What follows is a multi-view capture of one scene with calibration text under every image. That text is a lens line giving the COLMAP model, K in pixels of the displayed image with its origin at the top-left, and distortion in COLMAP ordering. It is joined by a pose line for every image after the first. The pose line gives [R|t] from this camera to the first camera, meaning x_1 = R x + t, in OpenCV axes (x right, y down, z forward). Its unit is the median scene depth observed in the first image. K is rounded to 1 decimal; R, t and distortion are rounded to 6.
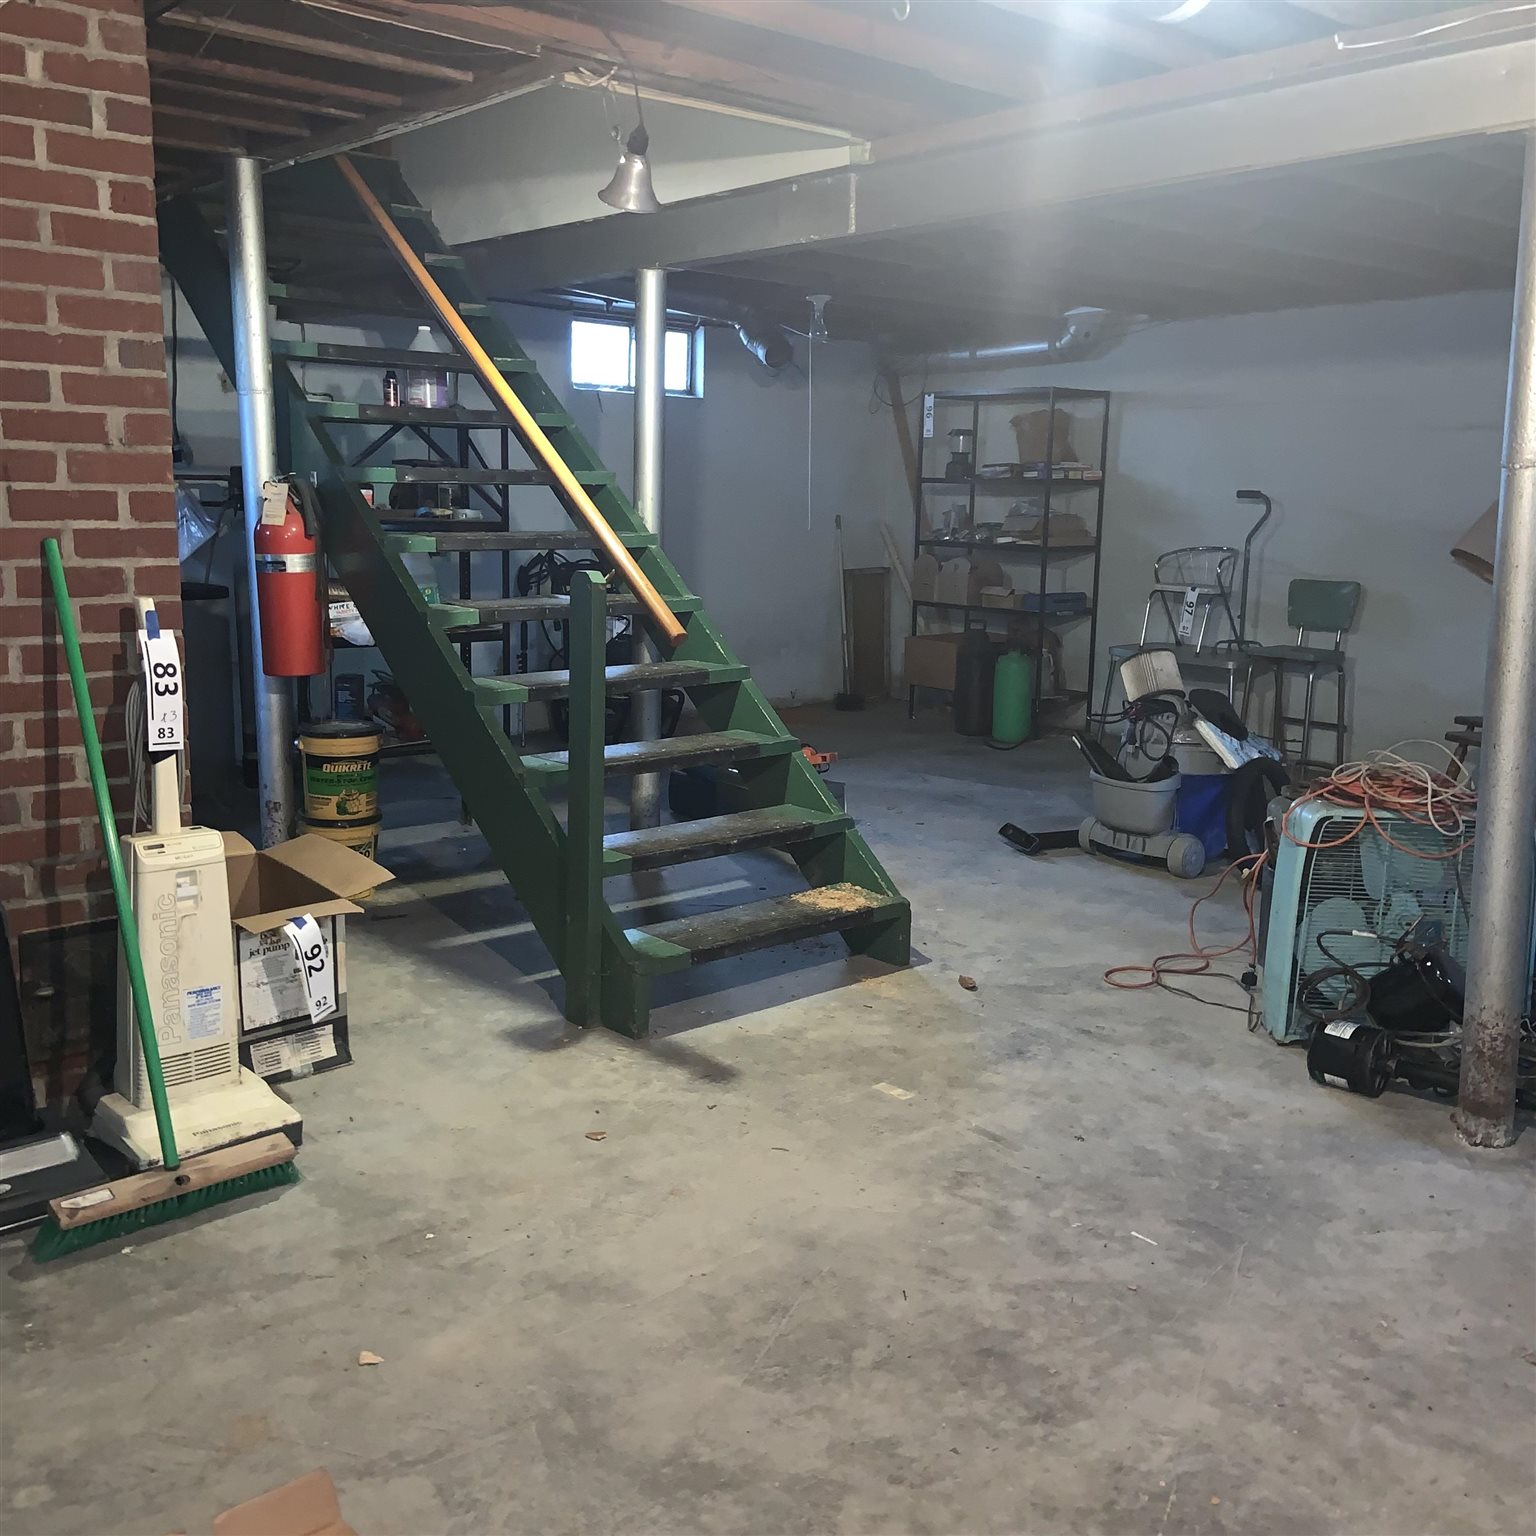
lens RADIAL K [[1561.1, 0, 768.0], [0, 1561.1, 768.0], [0, 0, 1]] dist [0.080563, -0.004925]
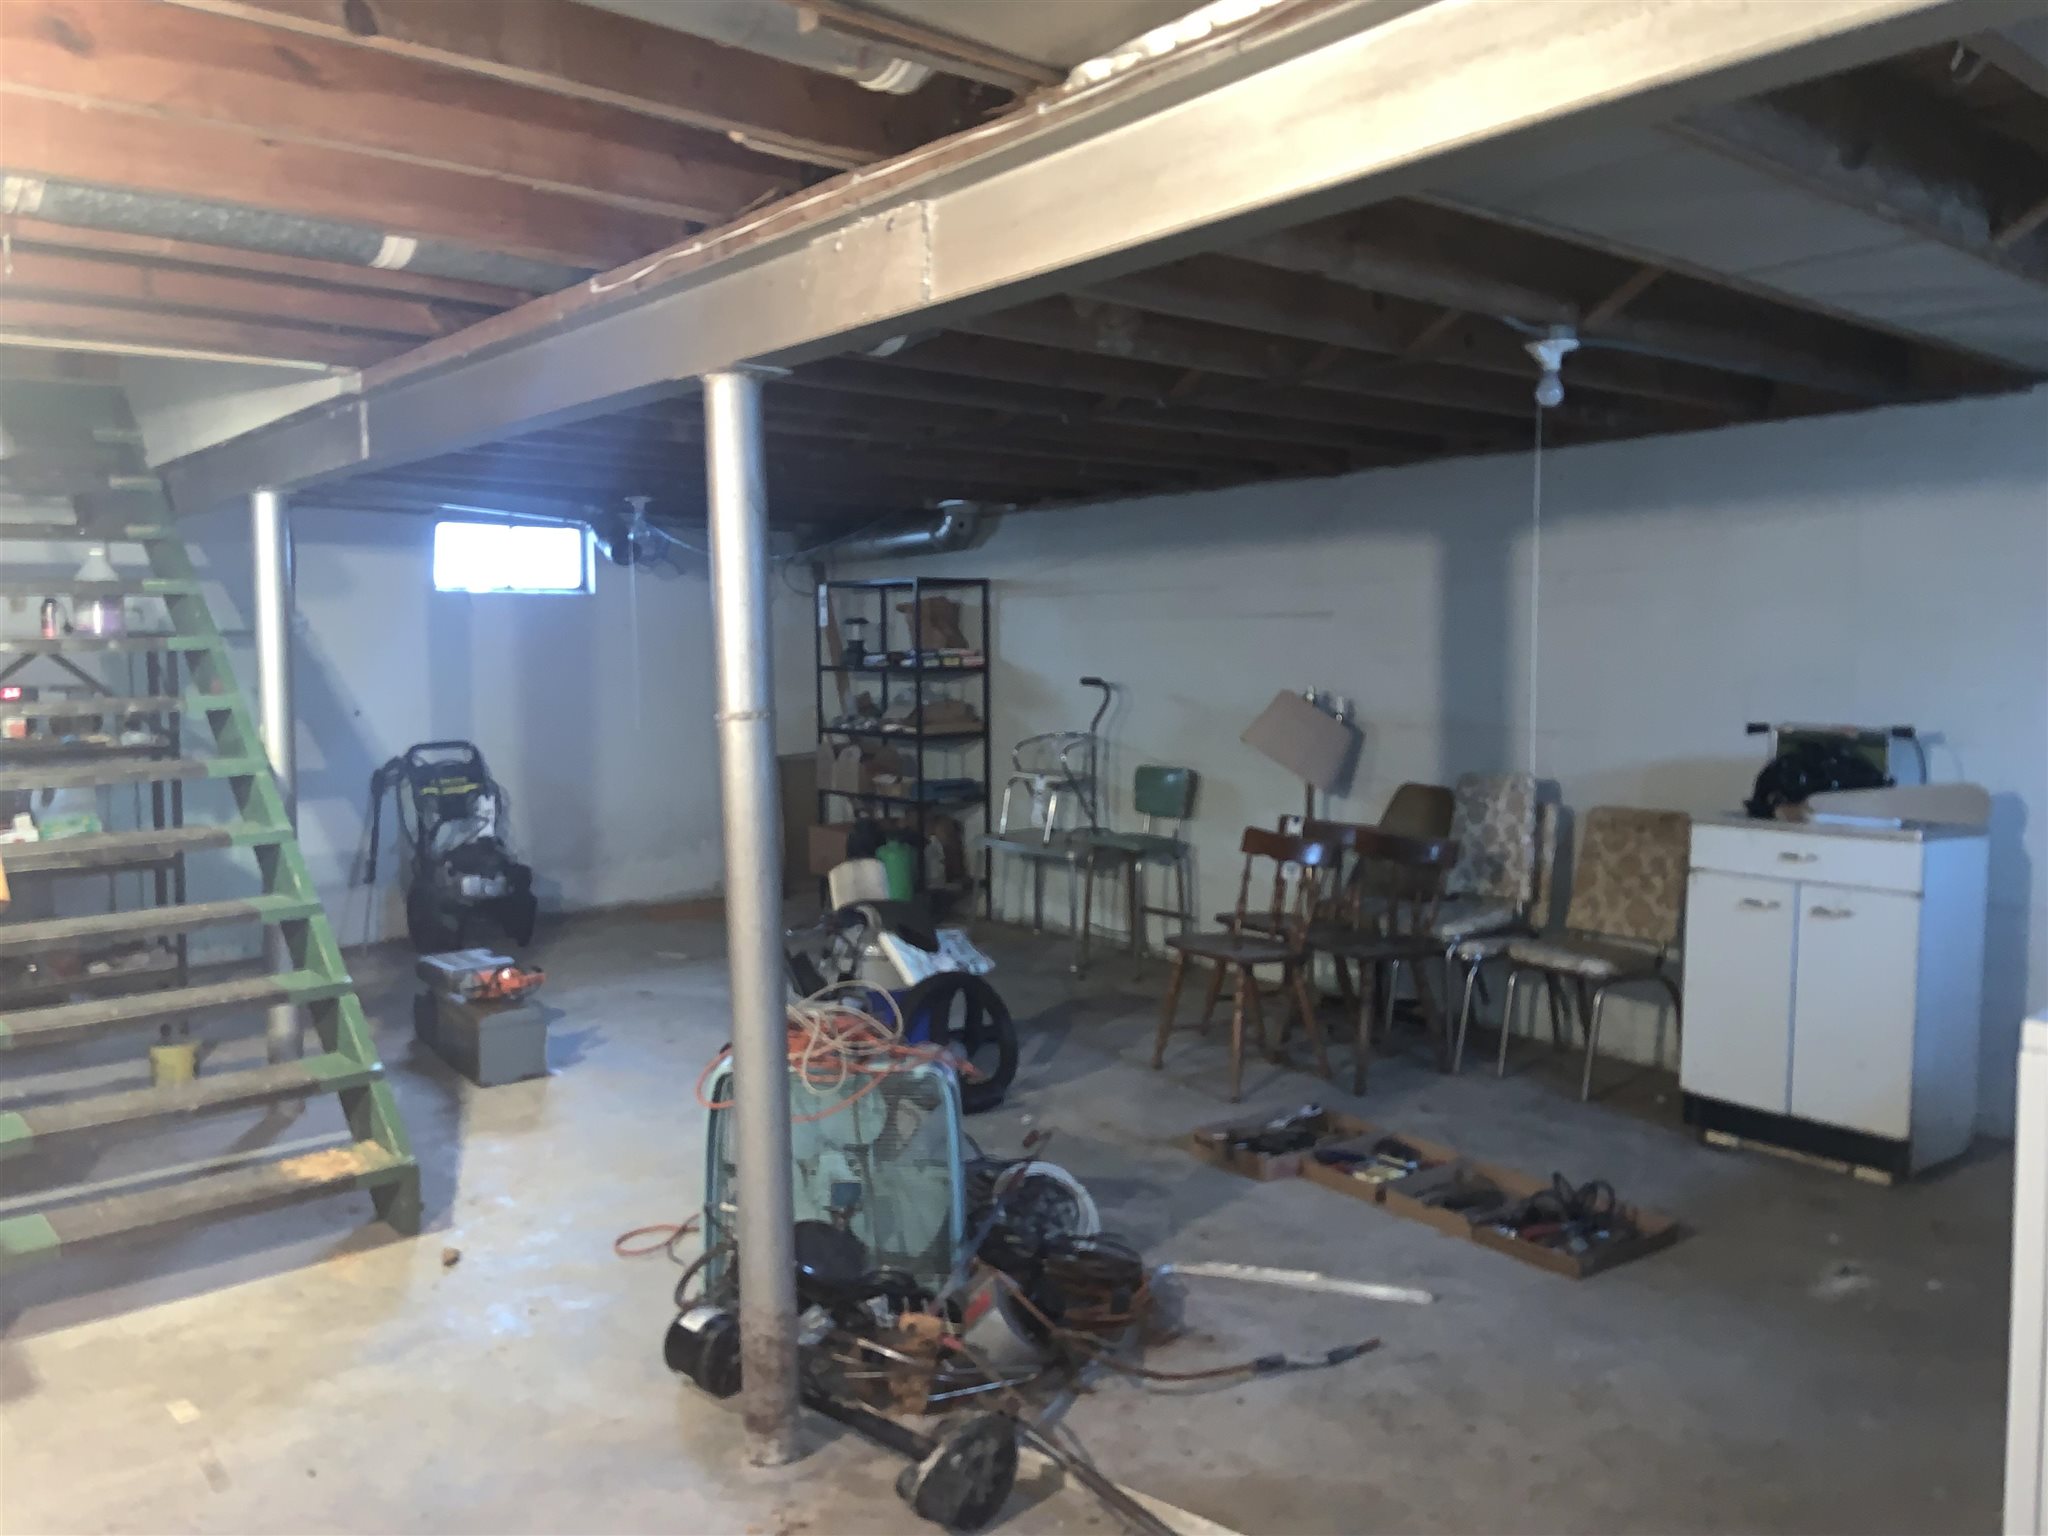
lens RADIAL K [[1536.3, 0, 1024.0], [0, 1536.3, 768.0], [0, 0, 1]] dist [0.103983, -0.132206]
pose [[0.999560, -0.027719, -0.010578, 0.277509], [0.026601, 0.995196, -0.094221, -0.029711], [0.013139, 0.093899, 0.995495, 0.039781]]
